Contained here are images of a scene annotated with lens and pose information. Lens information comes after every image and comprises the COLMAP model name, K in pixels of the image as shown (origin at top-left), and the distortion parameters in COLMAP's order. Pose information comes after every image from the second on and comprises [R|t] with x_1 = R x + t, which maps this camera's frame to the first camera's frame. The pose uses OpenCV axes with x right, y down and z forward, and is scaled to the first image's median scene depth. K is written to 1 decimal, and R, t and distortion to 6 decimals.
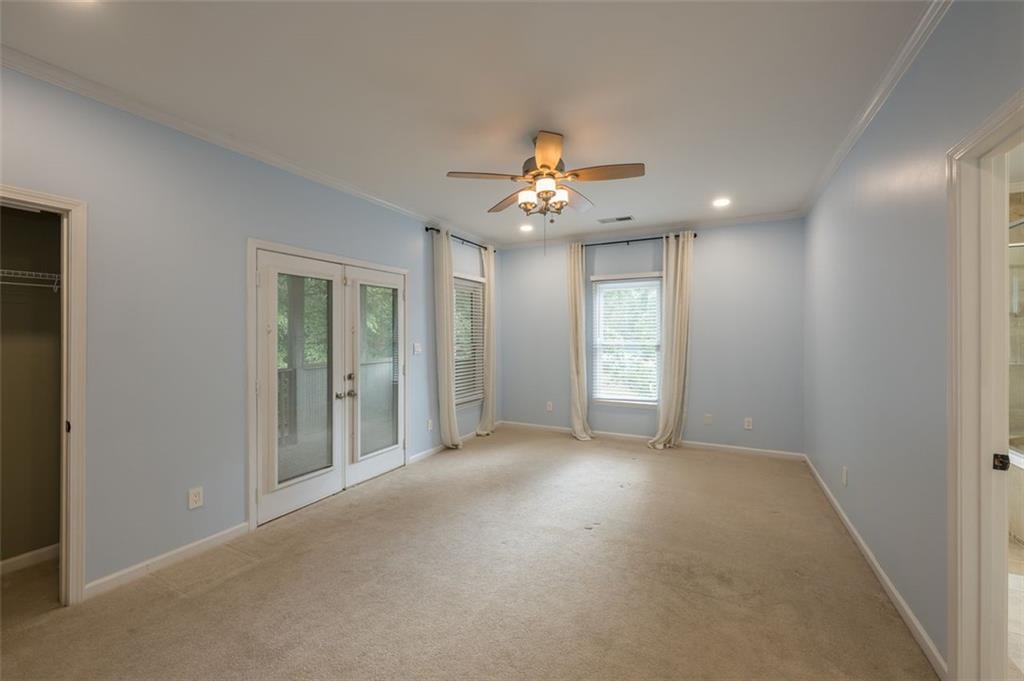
lens RADIAL K [[406.9, 0, 513.0], [0, 406.9, 335.2], [0, 0, 1]] dist [0.000001, 0.000005]
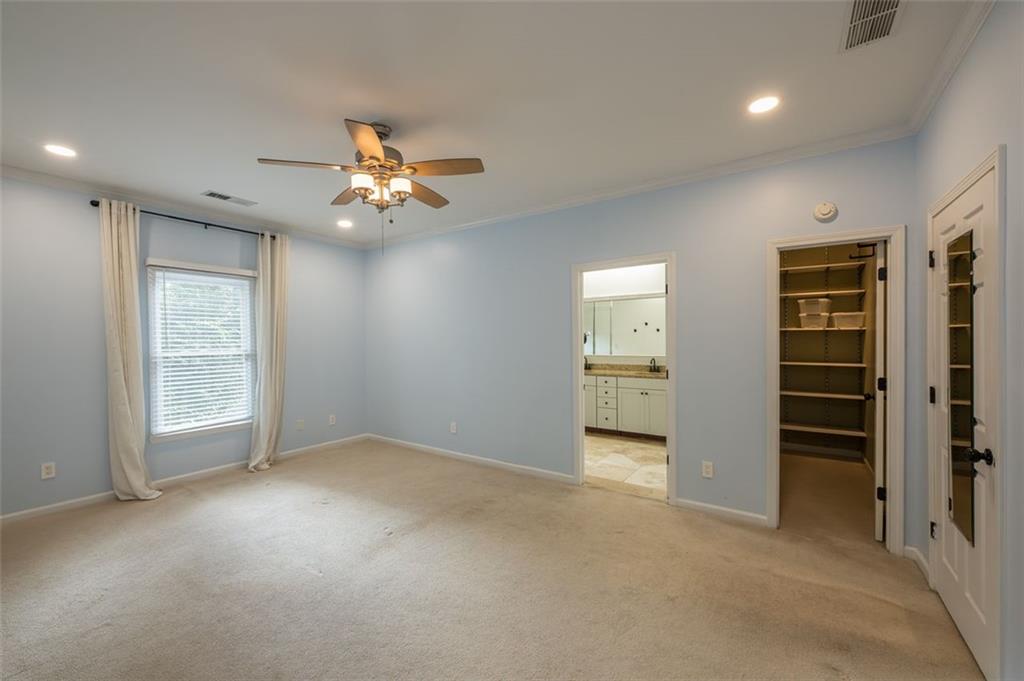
lens RADIAL K [[414.5, 0, 509.6], [0, 414.5, 341.8], [0, 0, 1]] dist [-0.000419, -0.000060]
pose [[0.115163, -0.004132, 0.993338, -0.512666], [0.003433, 0.999987, 0.003761, -0.004068], [-0.993341, 0.002977, 0.115176, 0.372617]]
